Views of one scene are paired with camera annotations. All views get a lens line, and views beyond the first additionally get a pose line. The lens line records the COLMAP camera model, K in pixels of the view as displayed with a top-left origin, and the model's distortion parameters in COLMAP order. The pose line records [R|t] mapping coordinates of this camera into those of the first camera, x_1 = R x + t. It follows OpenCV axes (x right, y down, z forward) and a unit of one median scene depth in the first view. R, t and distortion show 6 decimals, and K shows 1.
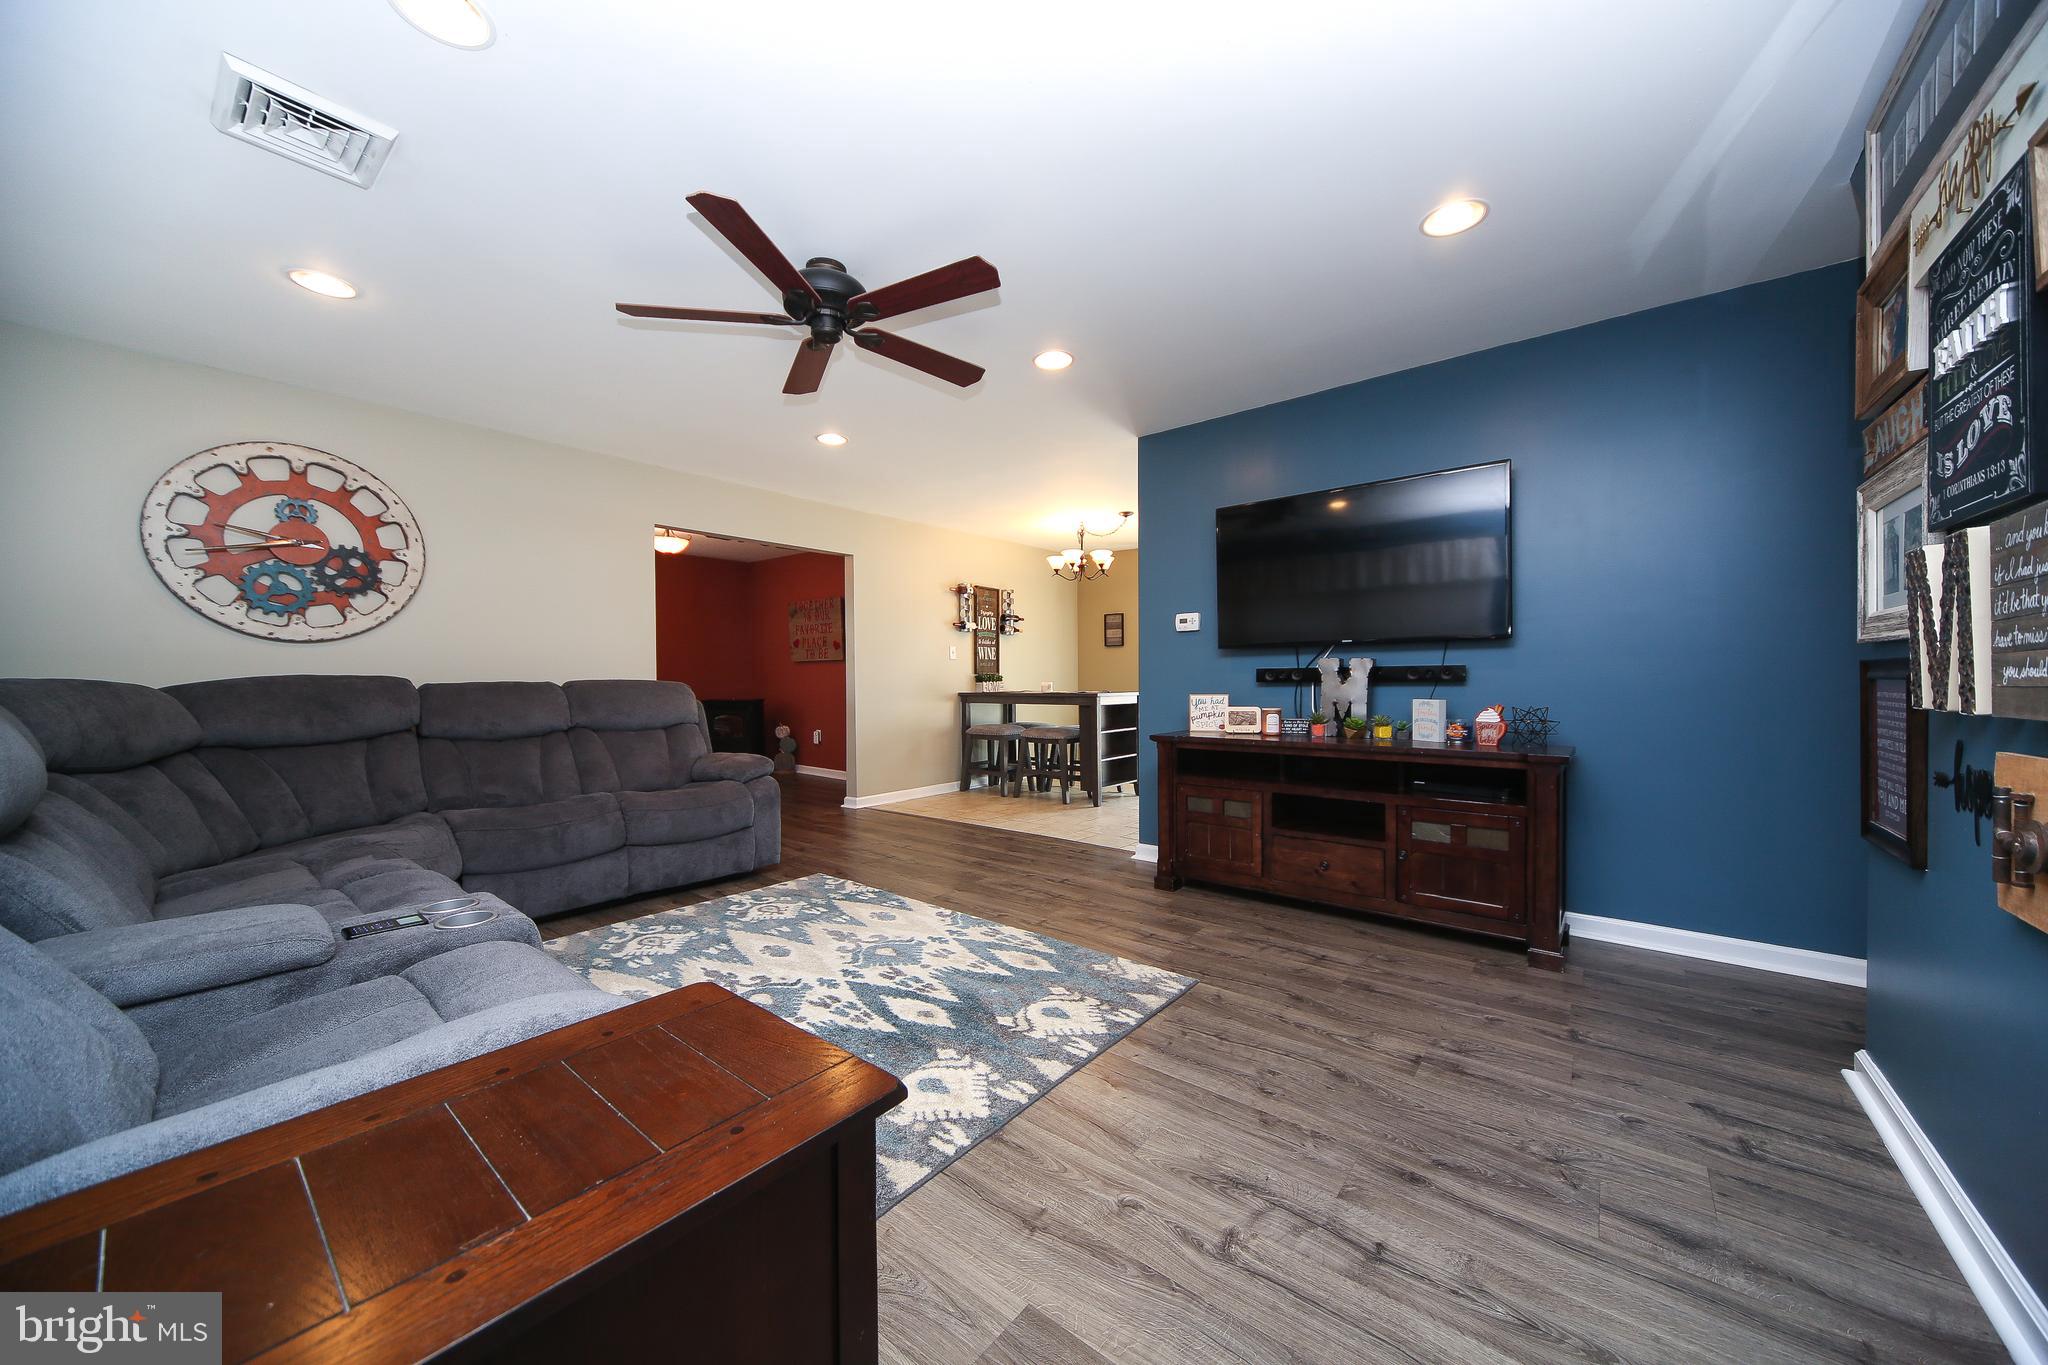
lens RADIAL K [[717.1, 0, 995.3], [0, 717.1, 692.0], [0, 0, 1]] dist [-0.003955, 0.000431]
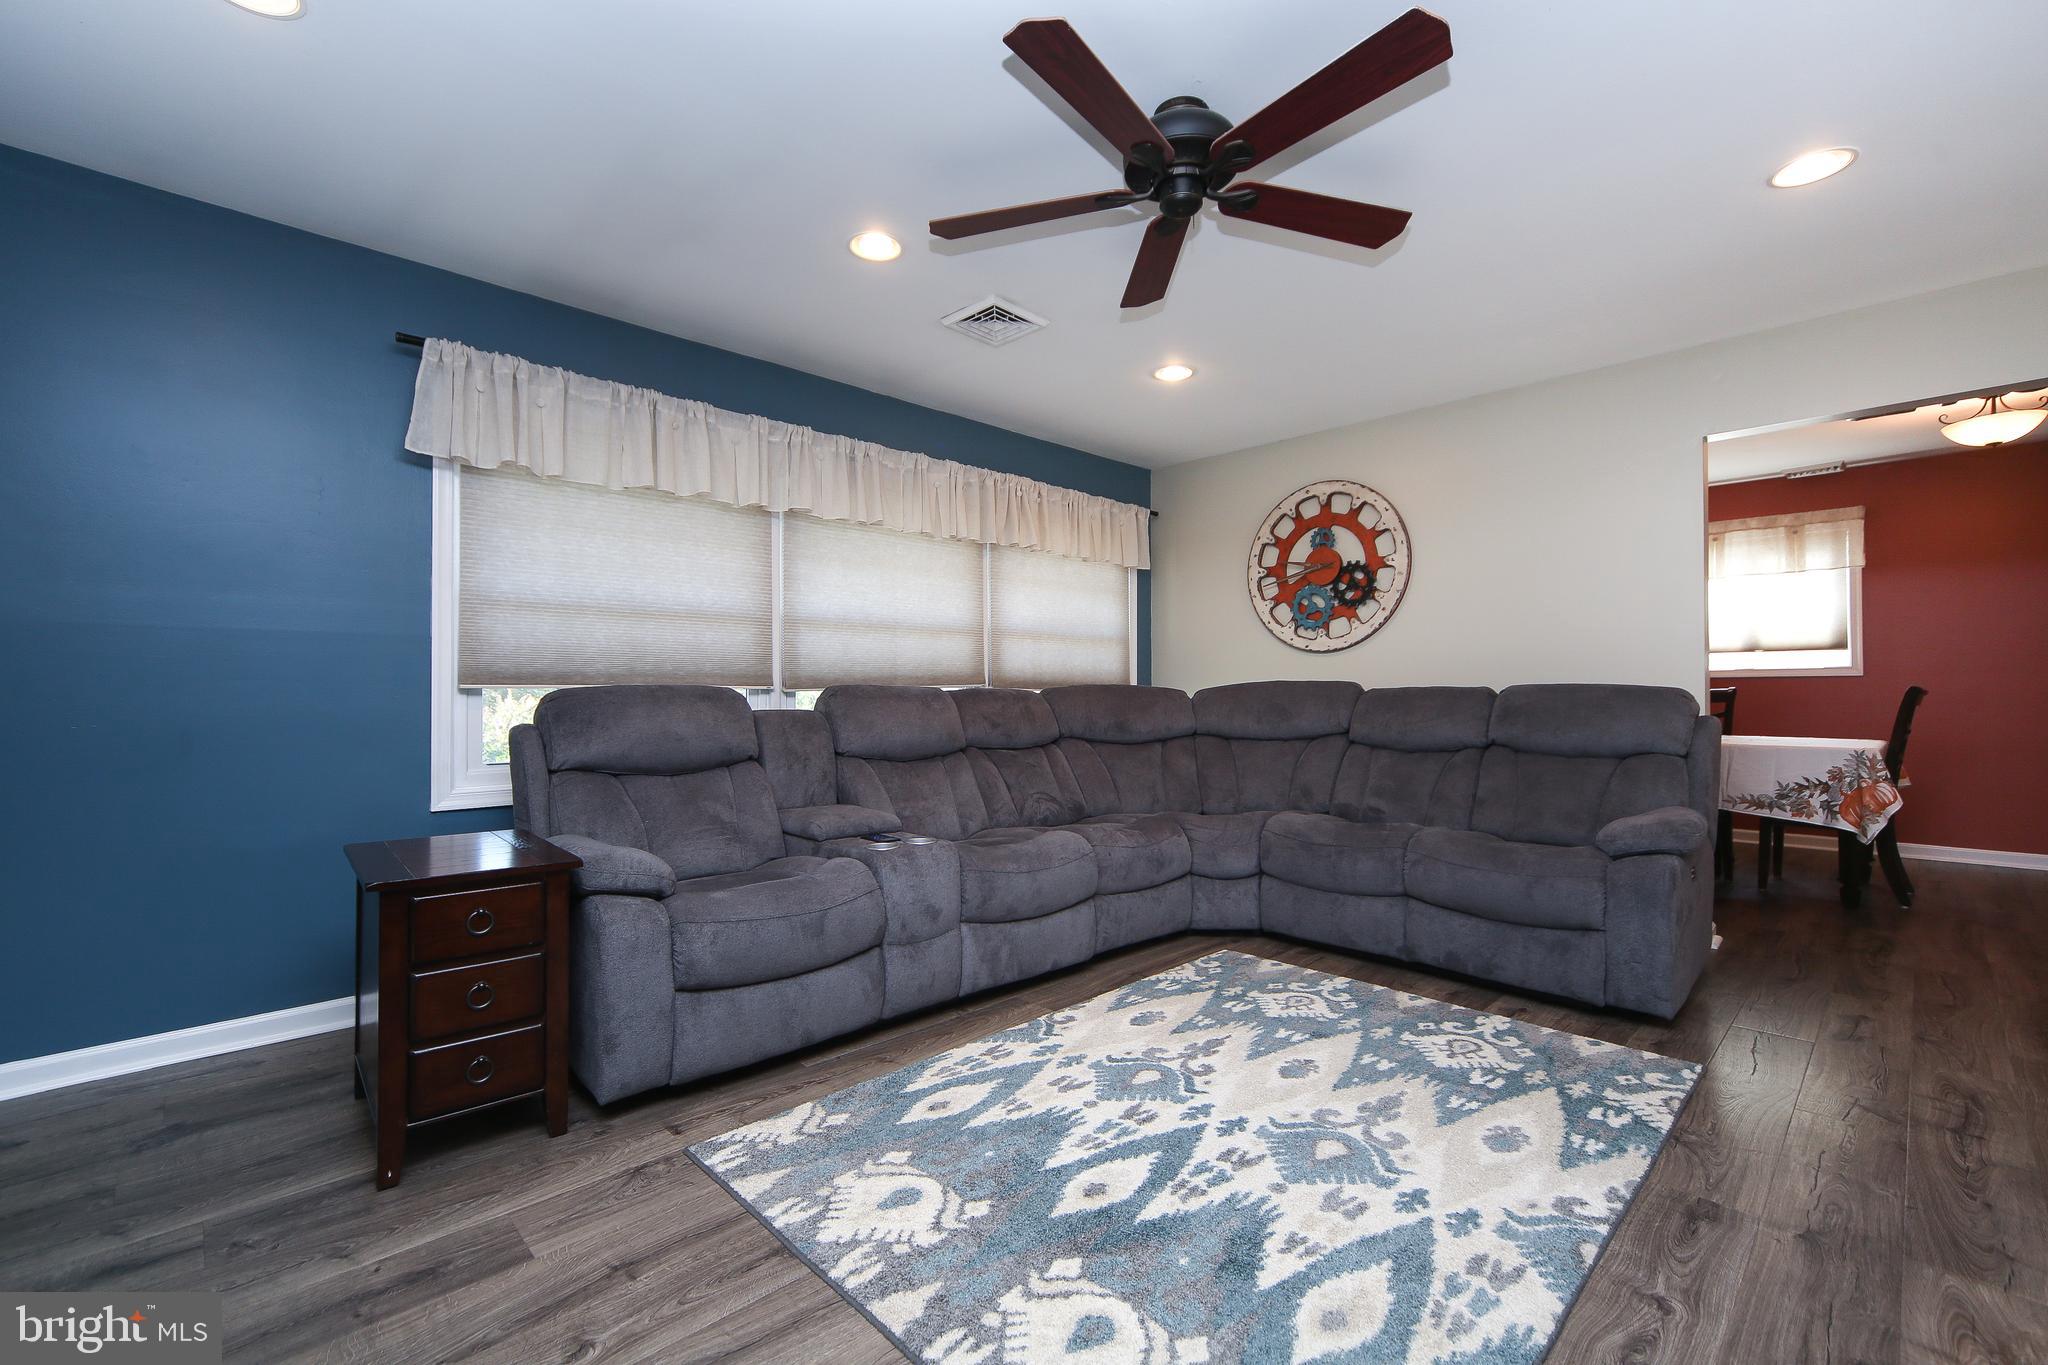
lens RADIAL K [[854.5, 0, 1014.7], [0, 854.5, 686.6], [0, 0, 1]] dist [-0.003624, 0.002246]
pose [[-0.085063, -0.002149, -0.996373, 0.507735], [-0.015652, 0.999877, -0.000820, -0.006707], [0.996253, 0.015526, -0.085087, 0.727202]]
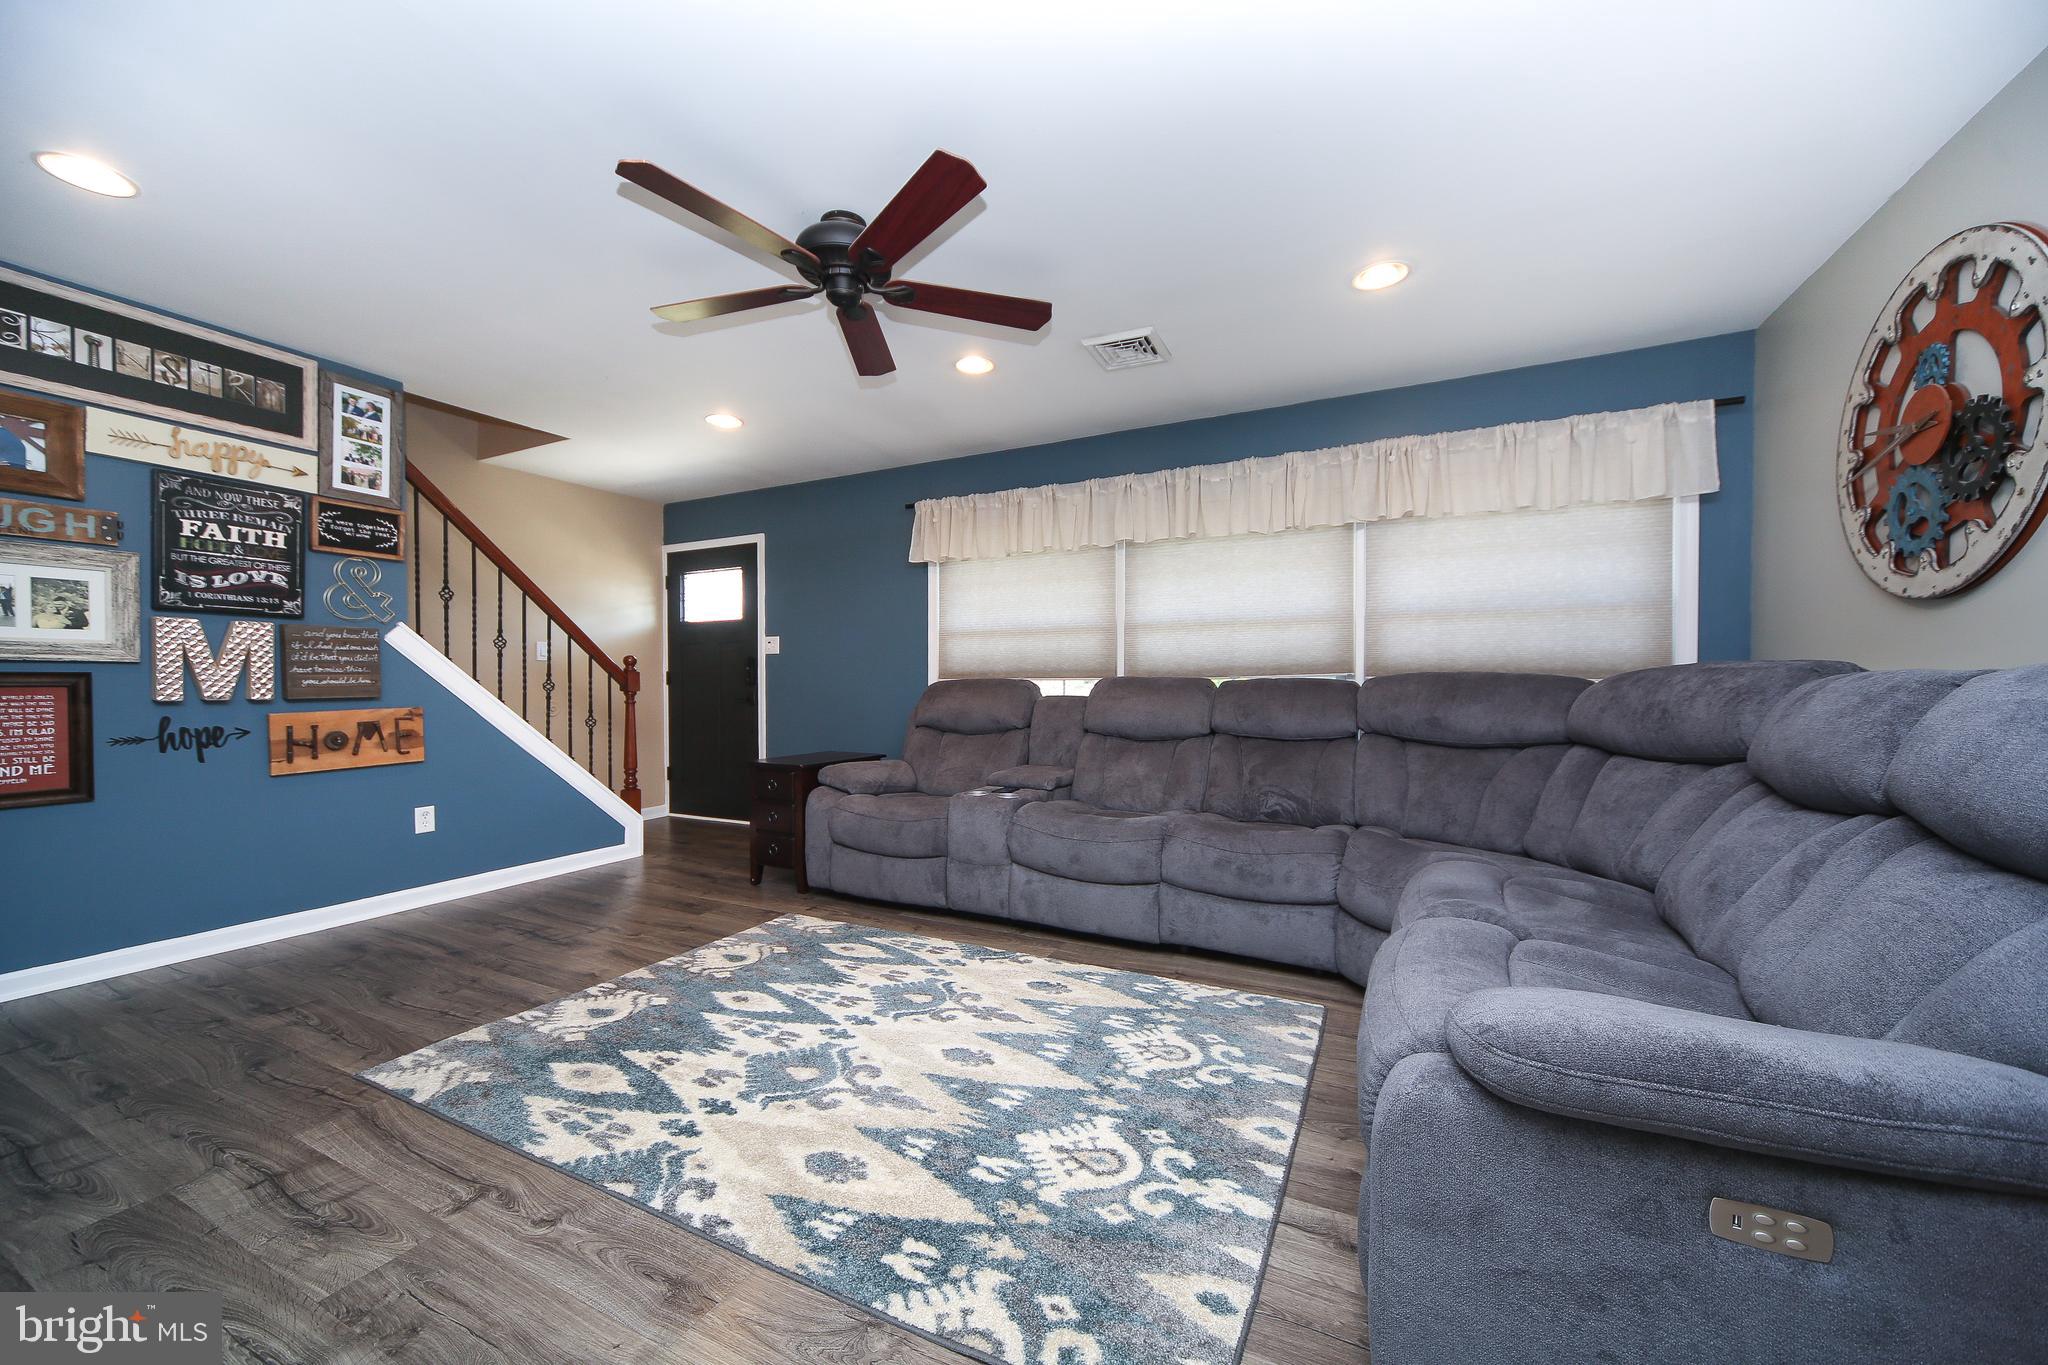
lens RADIAL K [[717.1, 0, 1043.7], [0, 717.1, 697.1], [0, 0, 1]] dist [-0.003955, 0.000431]
pose [[-0.954688, 0.015434, -0.297206, -0.158953], [0.004003, 0.999230, 0.039033, -0.020343], [0.297580, 0.036075, -0.954015, 1.554954]]
